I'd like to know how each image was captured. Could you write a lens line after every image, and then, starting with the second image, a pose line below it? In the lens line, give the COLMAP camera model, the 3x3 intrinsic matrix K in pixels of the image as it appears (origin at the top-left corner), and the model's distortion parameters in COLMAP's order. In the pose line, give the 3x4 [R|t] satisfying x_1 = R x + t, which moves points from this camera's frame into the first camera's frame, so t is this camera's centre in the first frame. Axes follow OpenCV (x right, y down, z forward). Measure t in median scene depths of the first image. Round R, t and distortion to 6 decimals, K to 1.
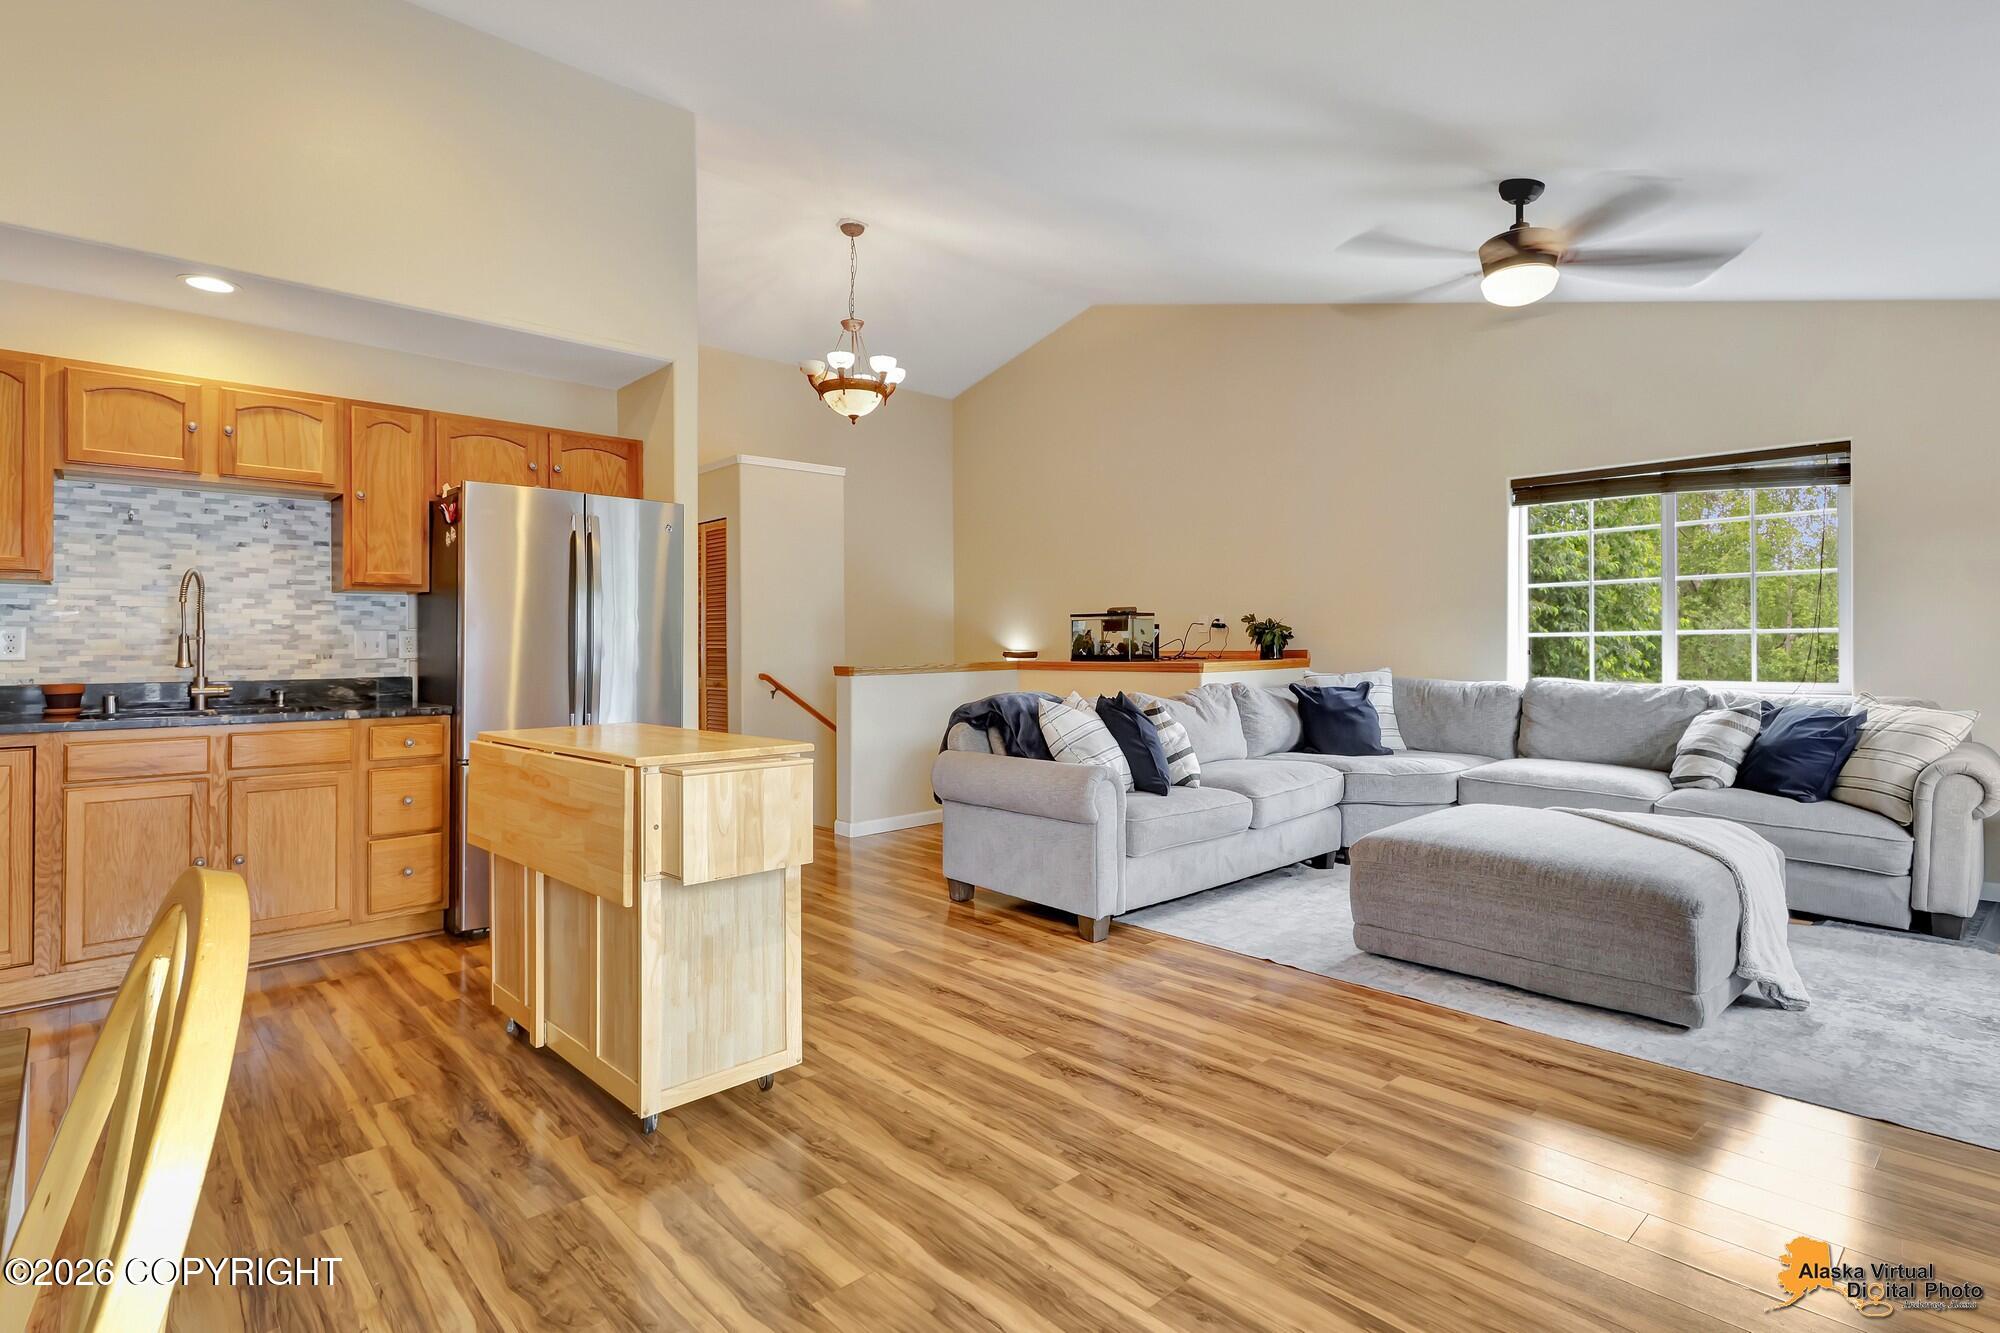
lens RADIAL K [[999.7, 0, 1025.6], [0, 999.7, 635.3], [0, 0, 1]] dist [0.018210, -0.010583]
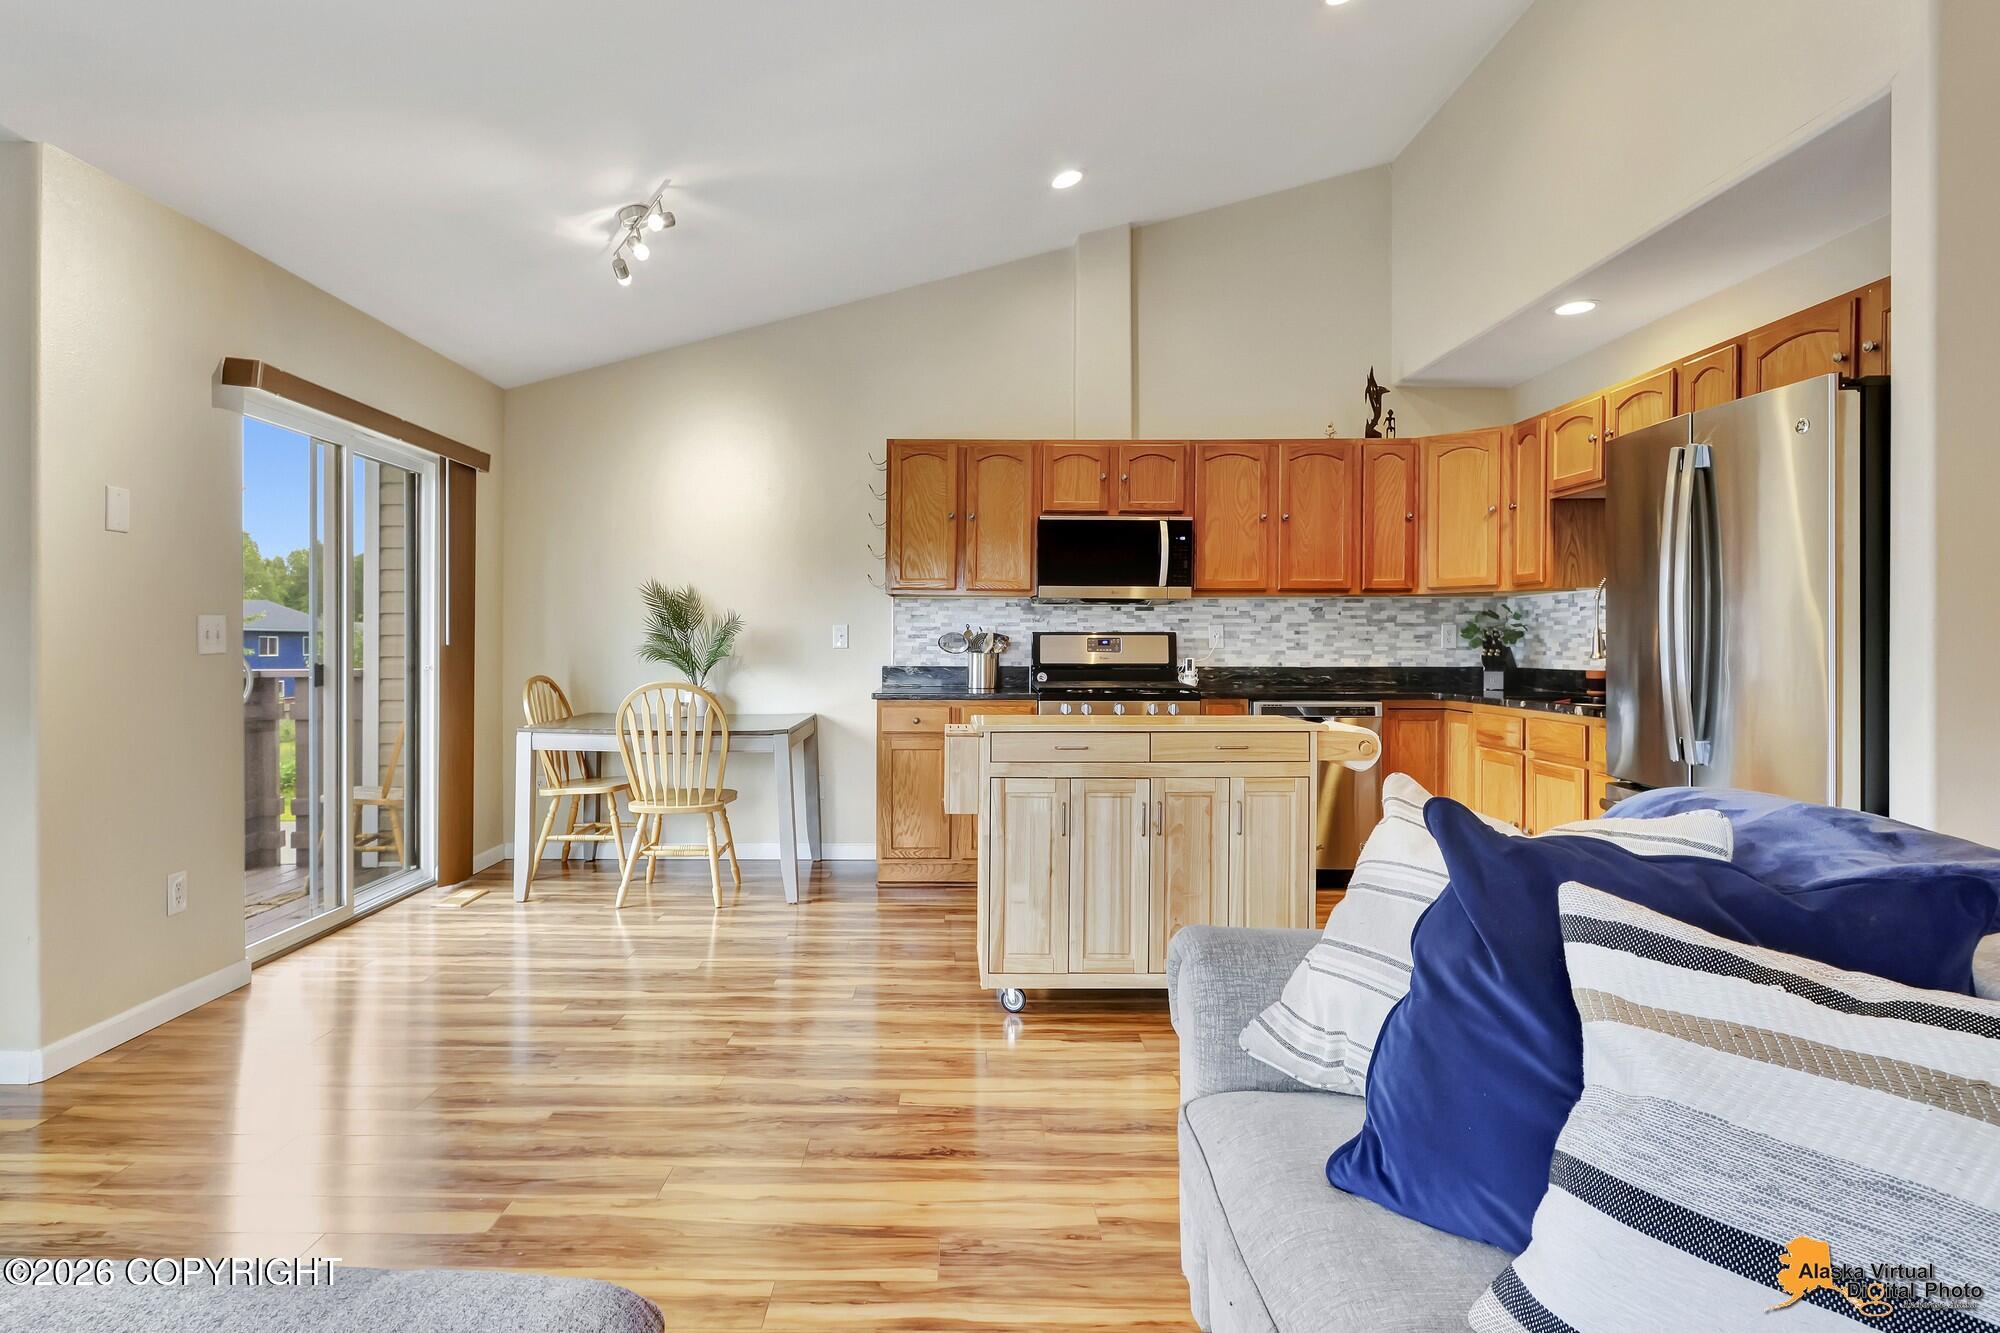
lens RADIAL K [[1119.3, 0, 927.1], [0, 1119.3, 649.1], [0, 0, 1]] dist [0.003103, -0.000130]
pose [[-0.737328, 0.010403, -0.675455, 0.469321], [0.015474, 0.999879, -0.001491, 0.010732], [0.675358, -0.011551, -0.737400, 1.252084]]
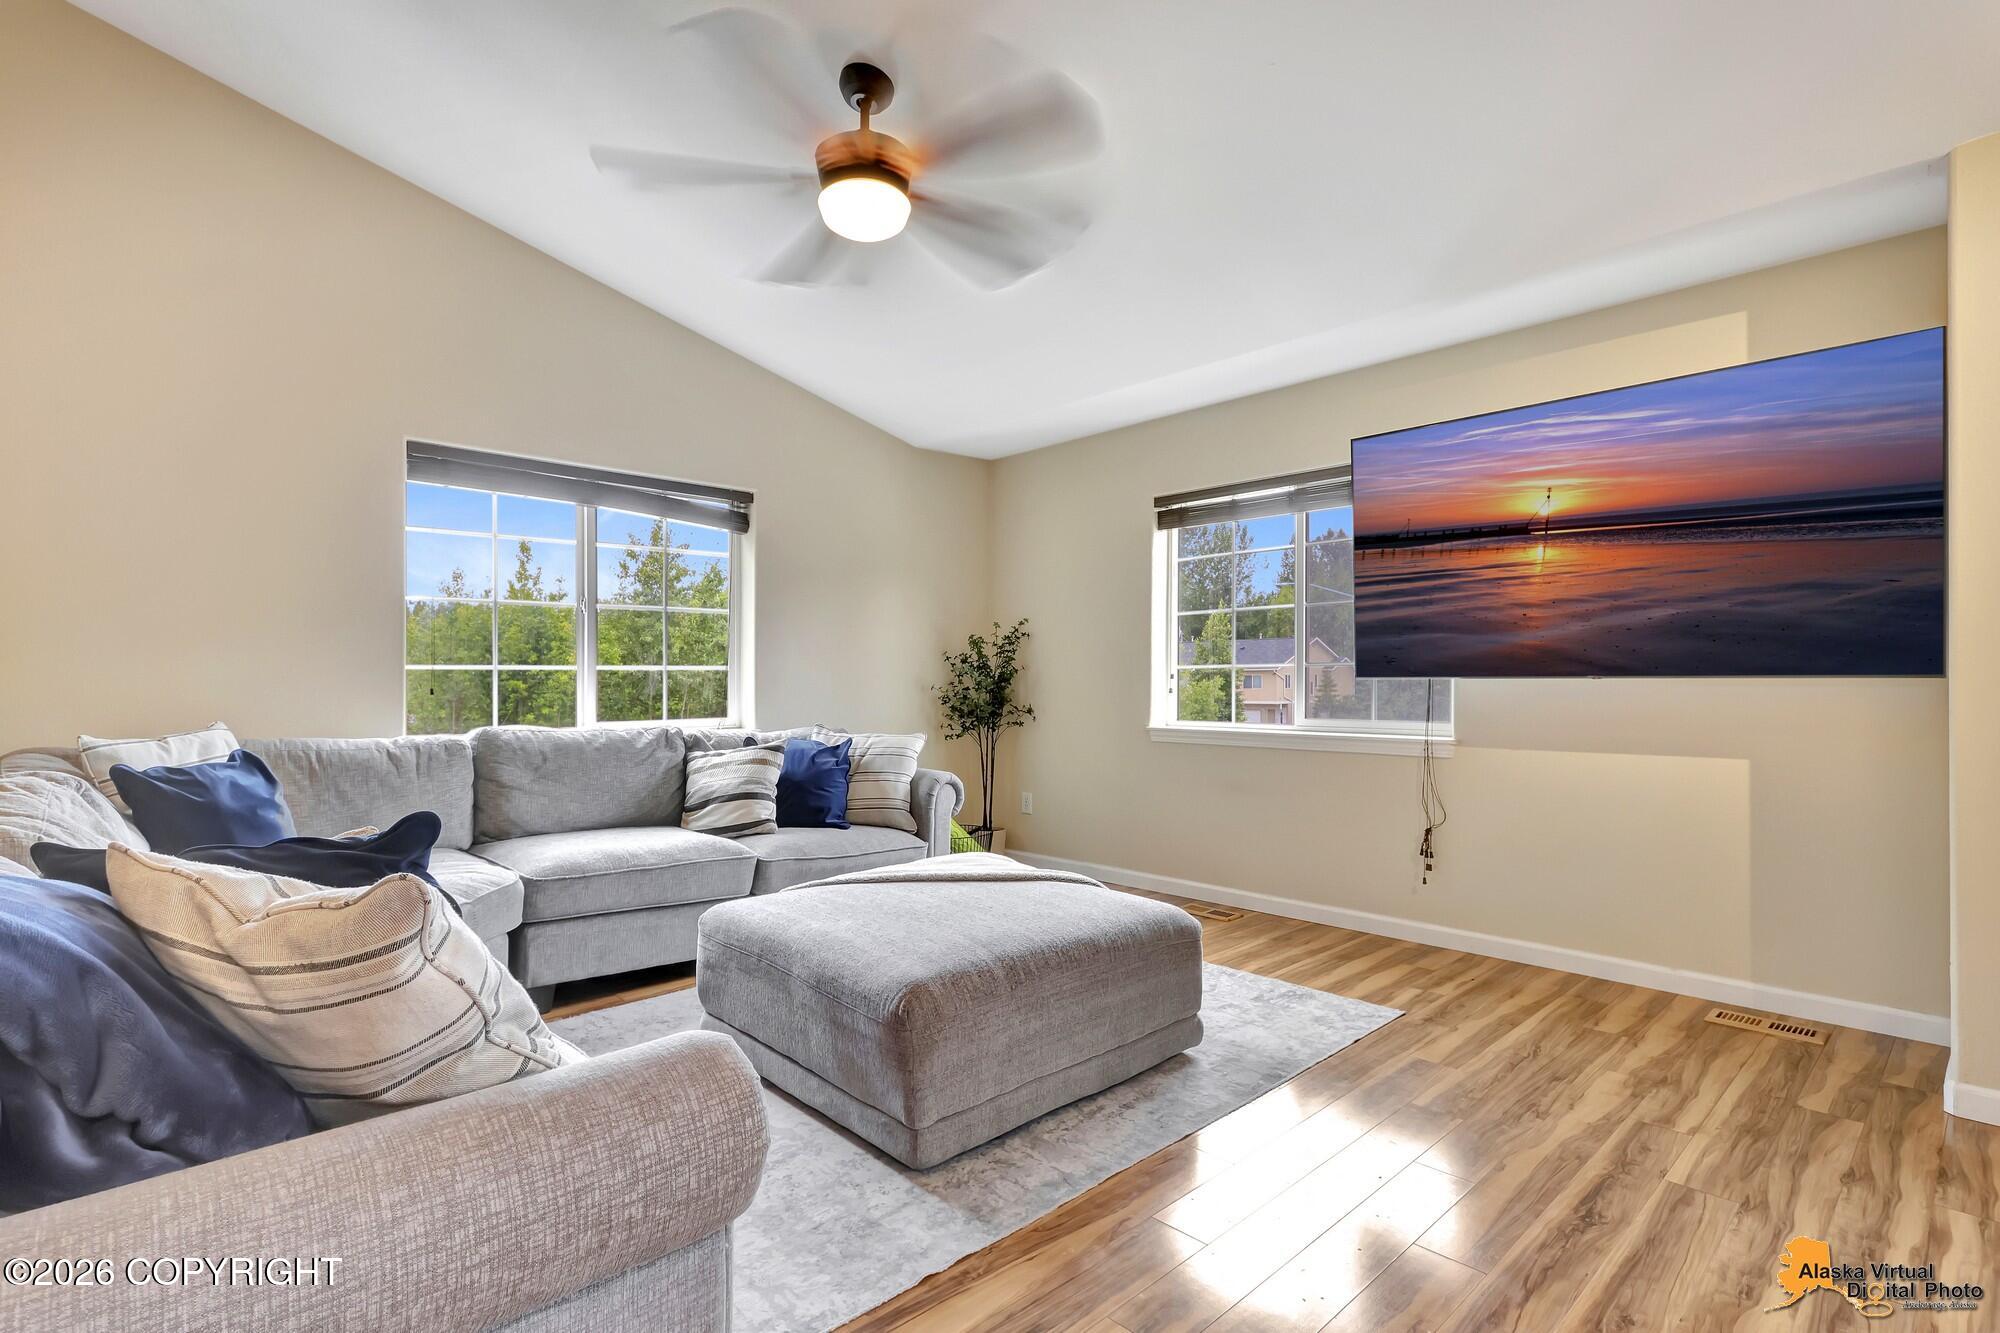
lens RADIAL K [[939.5, 0, 1002.9], [0, 939.5, 674.2], [0, 0, 1]] dist [0.002961, 0.000291]
pose [[0.010071, 0.012964, 0.999865, -0.225297], [-0.005011, 0.999904, -0.012914, 0.016540], [-0.999937, -0.004880, 0.010135, 0.875089]]
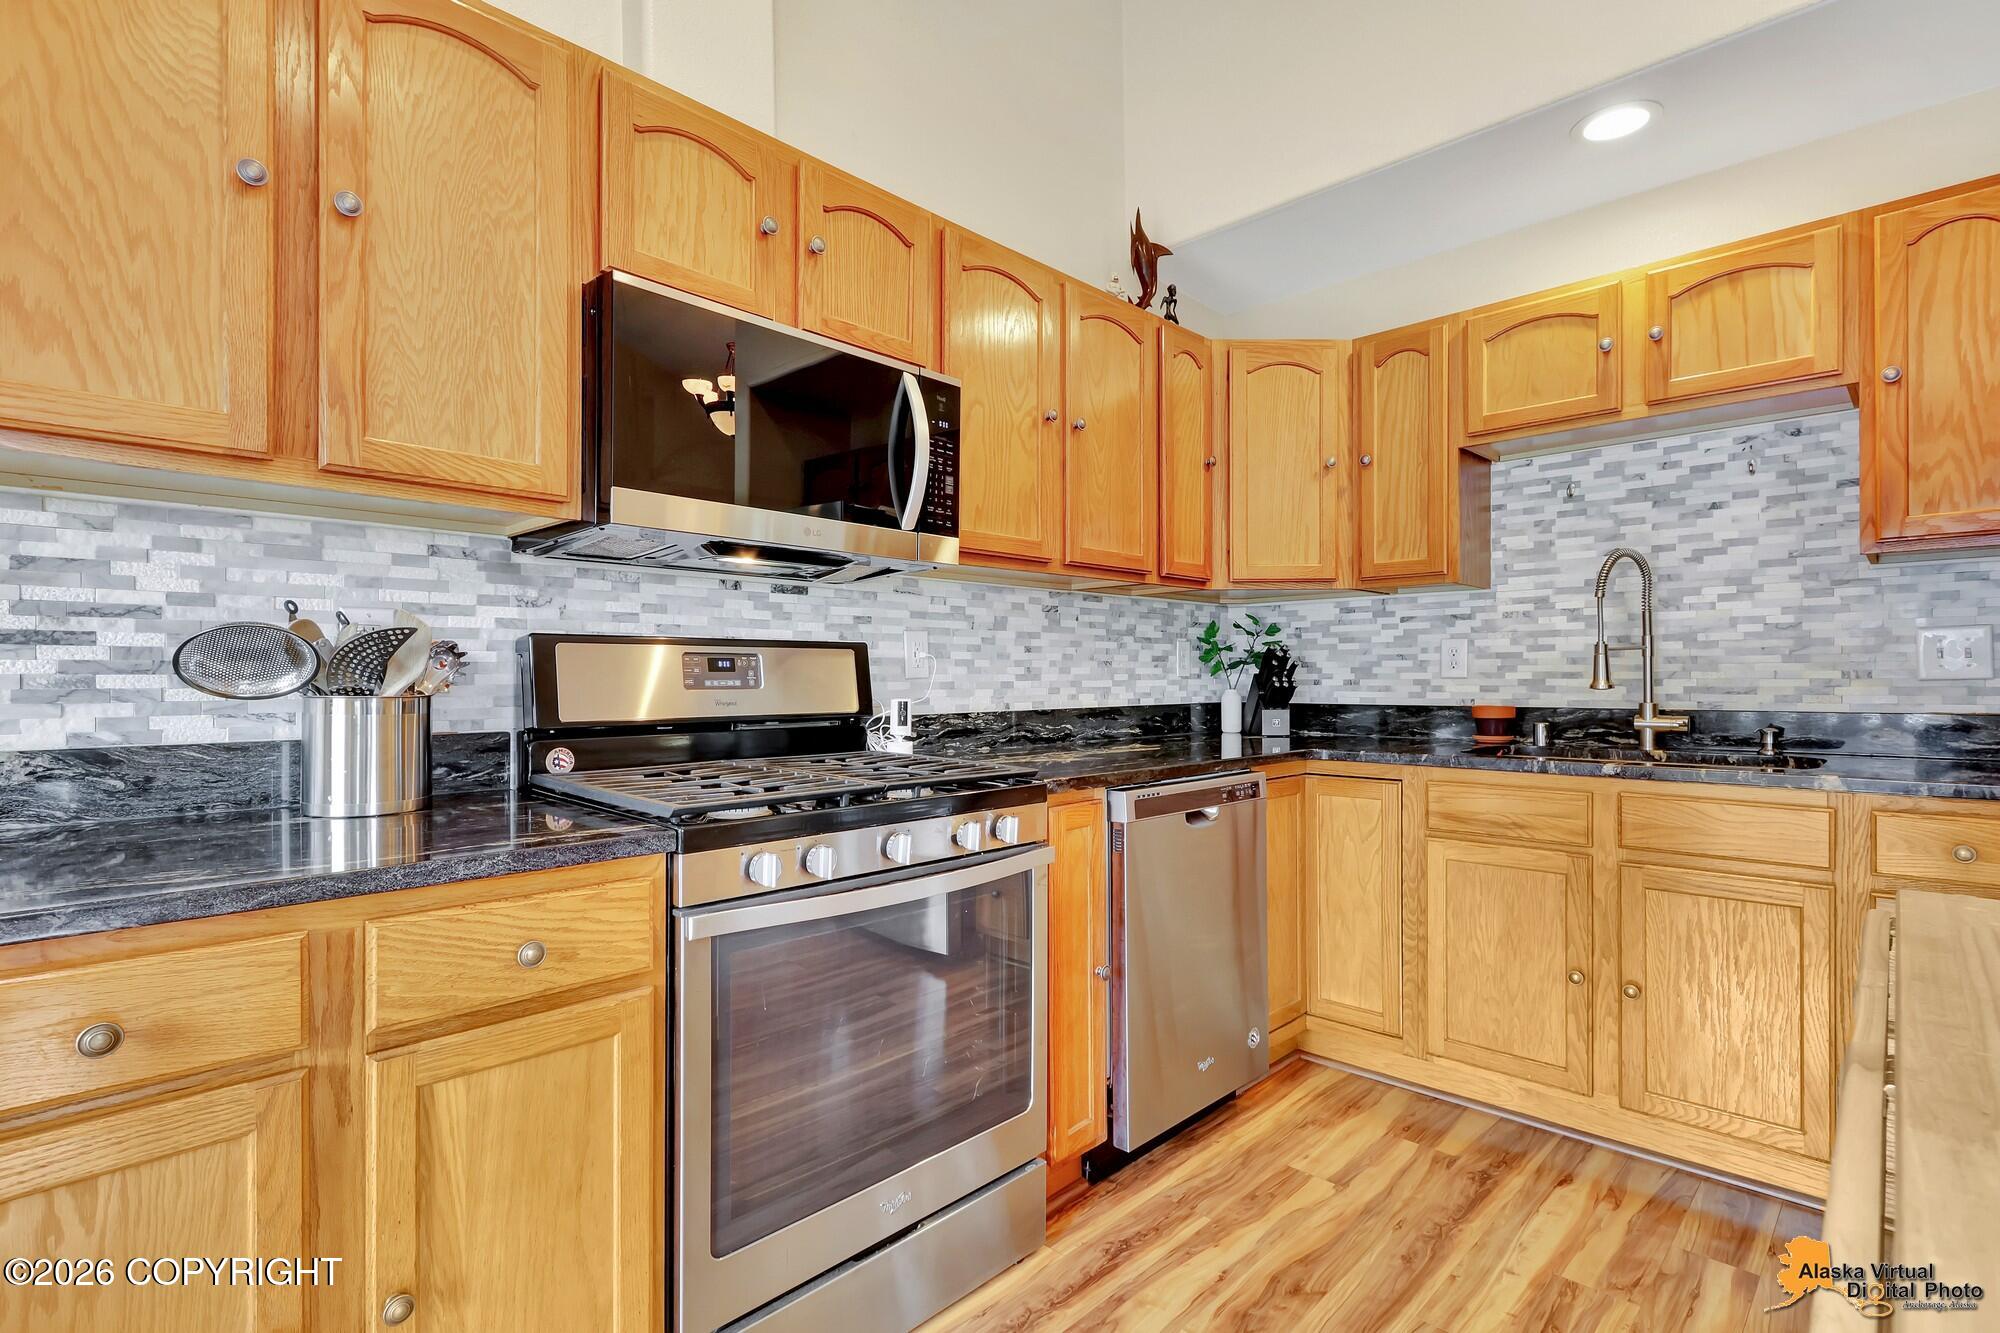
lens RADIAL K [[927.5, 0, 1007.9], [0, 927.5, 680.3], [0, 0, 1]] dist [0.004572, -0.000439]
pose [[0.018377, 0.010640, -0.999775, -0.167379], [0.019059, 0.999758, 0.010990, 0.009405], [0.999649, -0.019257, 0.018170, 0.506912]]
